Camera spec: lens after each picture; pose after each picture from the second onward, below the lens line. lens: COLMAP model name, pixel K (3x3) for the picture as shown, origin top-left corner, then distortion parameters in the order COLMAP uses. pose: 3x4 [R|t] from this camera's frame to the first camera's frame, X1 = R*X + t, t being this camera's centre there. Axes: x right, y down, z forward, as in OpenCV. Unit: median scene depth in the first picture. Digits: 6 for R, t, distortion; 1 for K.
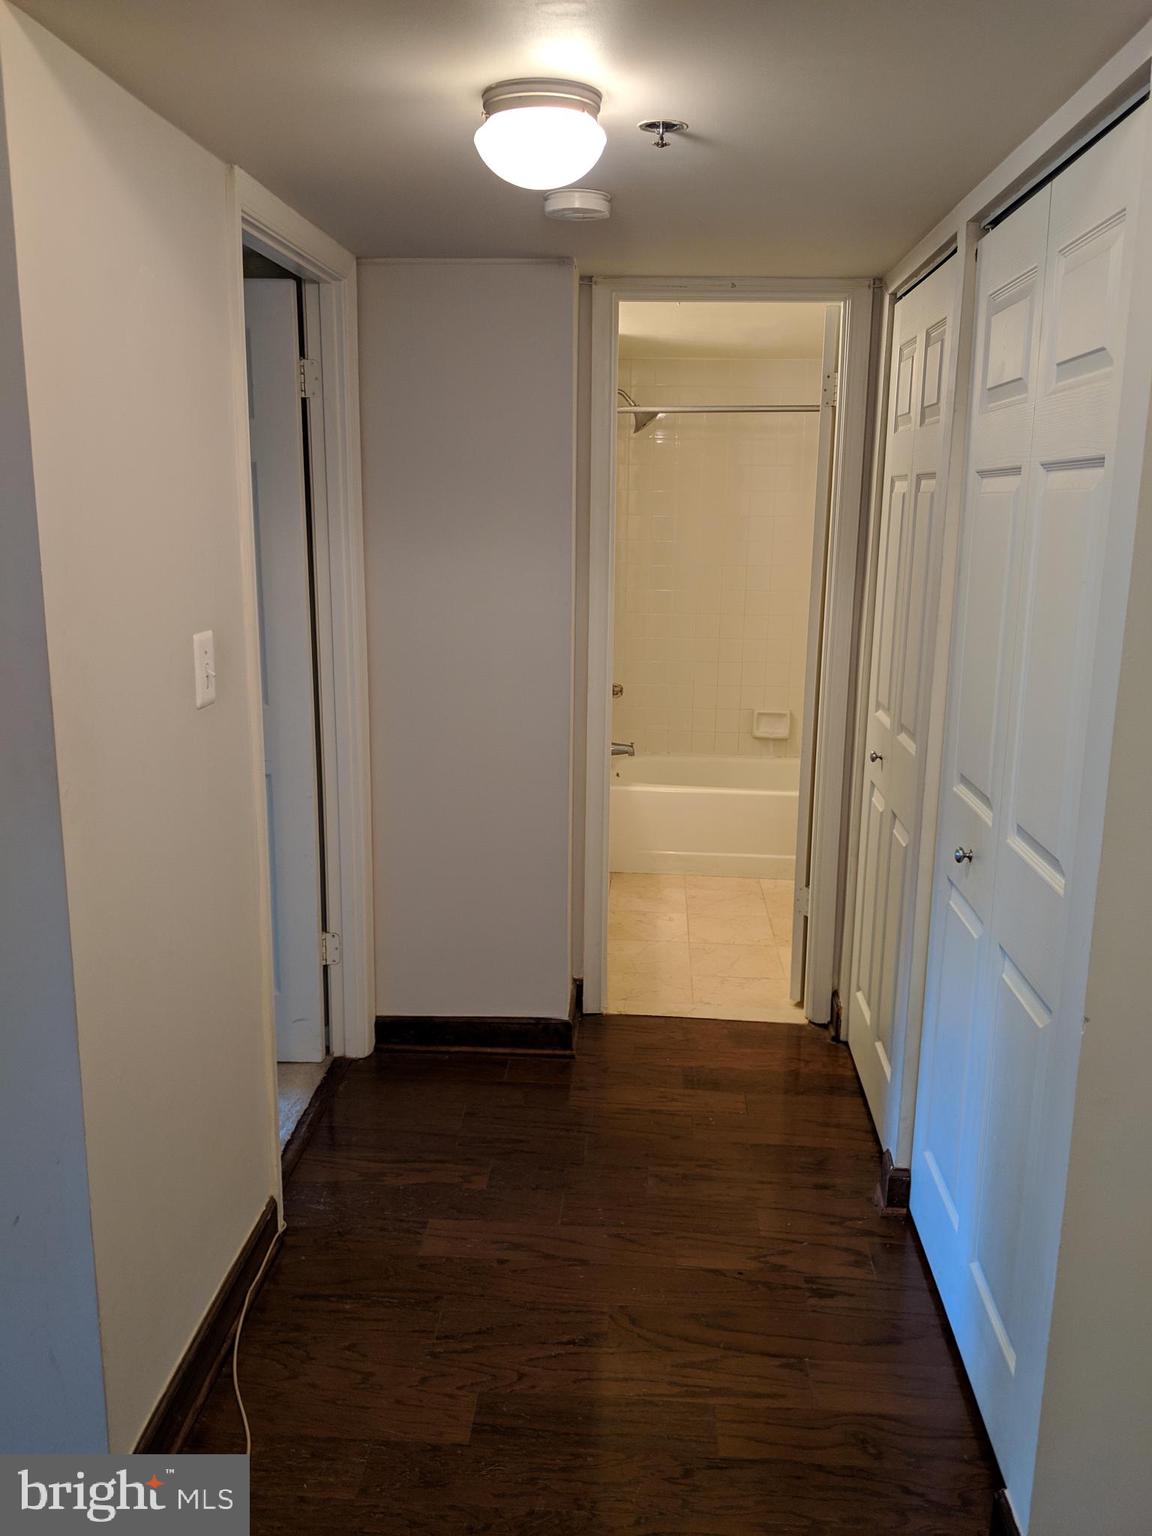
lens RADIAL K [[1229.5, 0, 575.9], [0, 1229.5, 769.1], [0, 0, 1]] dist [0.047317, -0.084298]
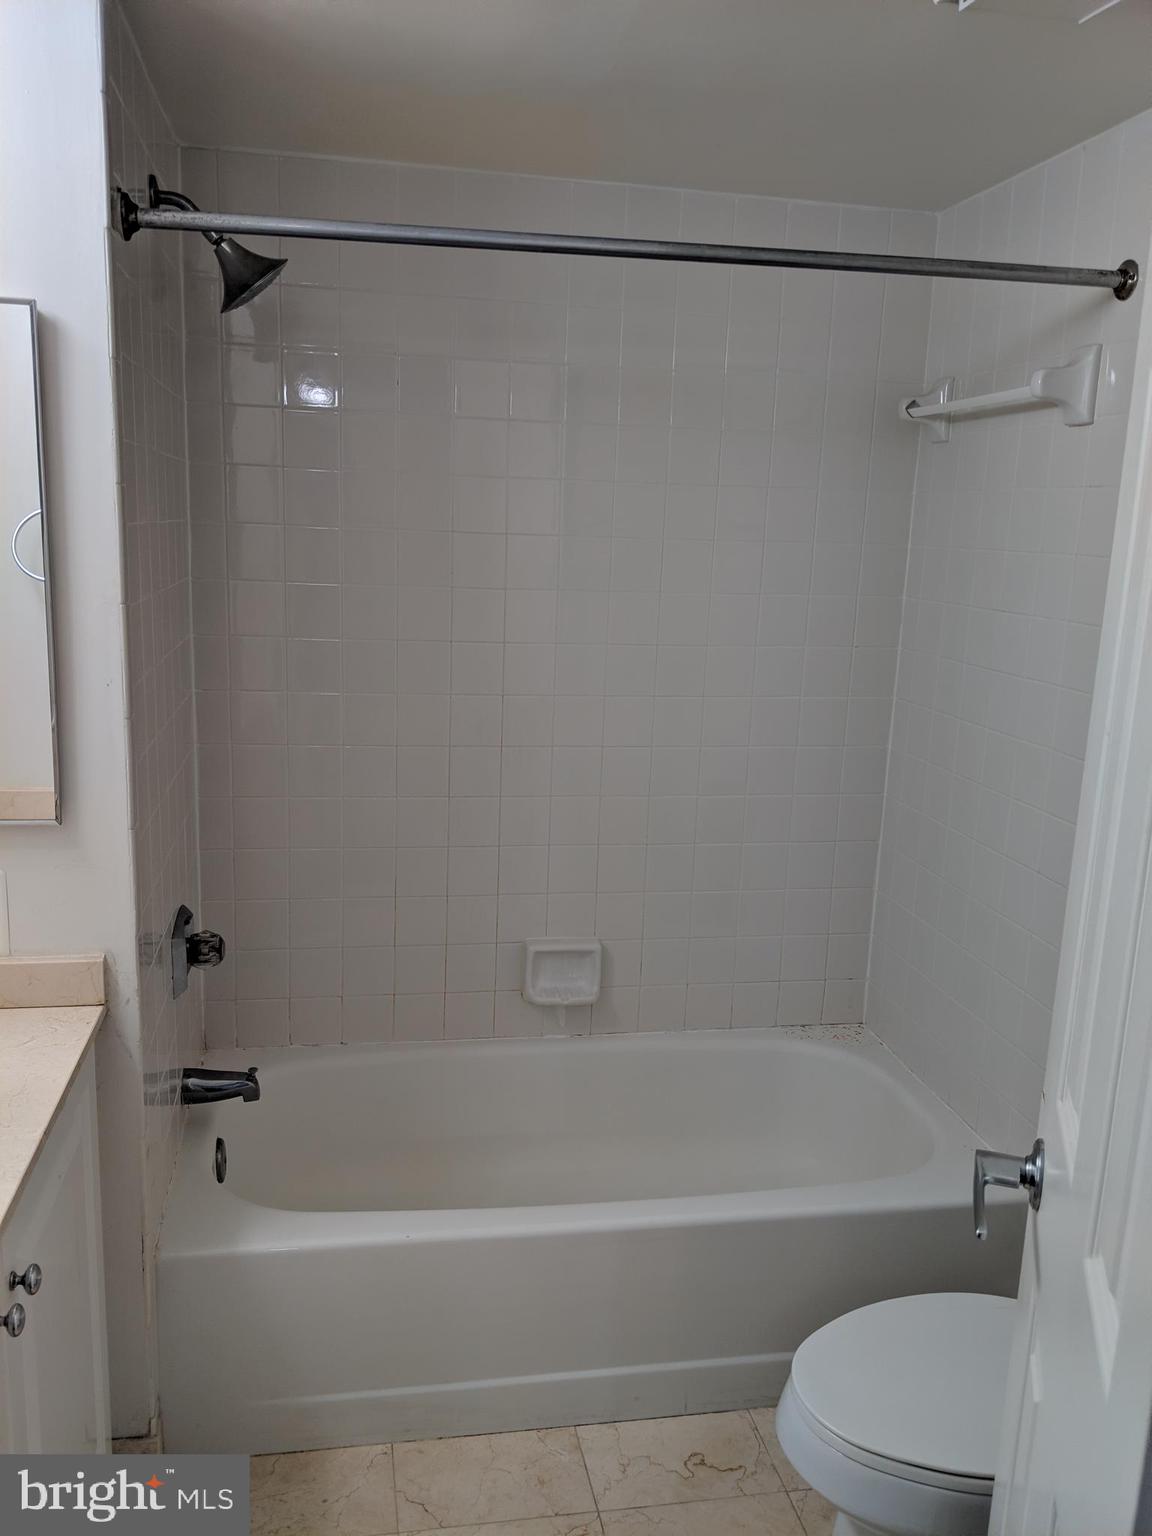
lens RADIAL K [[1229.5, 0, 575.0], [0, 1229.5, 769.5], [0, 0, 1]] dist [0.047317, -0.084298]
pose [[0.965815, -0.032248, 0.257220, 0.045157], [0.033146, 0.999450, 0.000846, -0.114965], [-0.257106, 0.007708, 0.966352, 0.545264]]
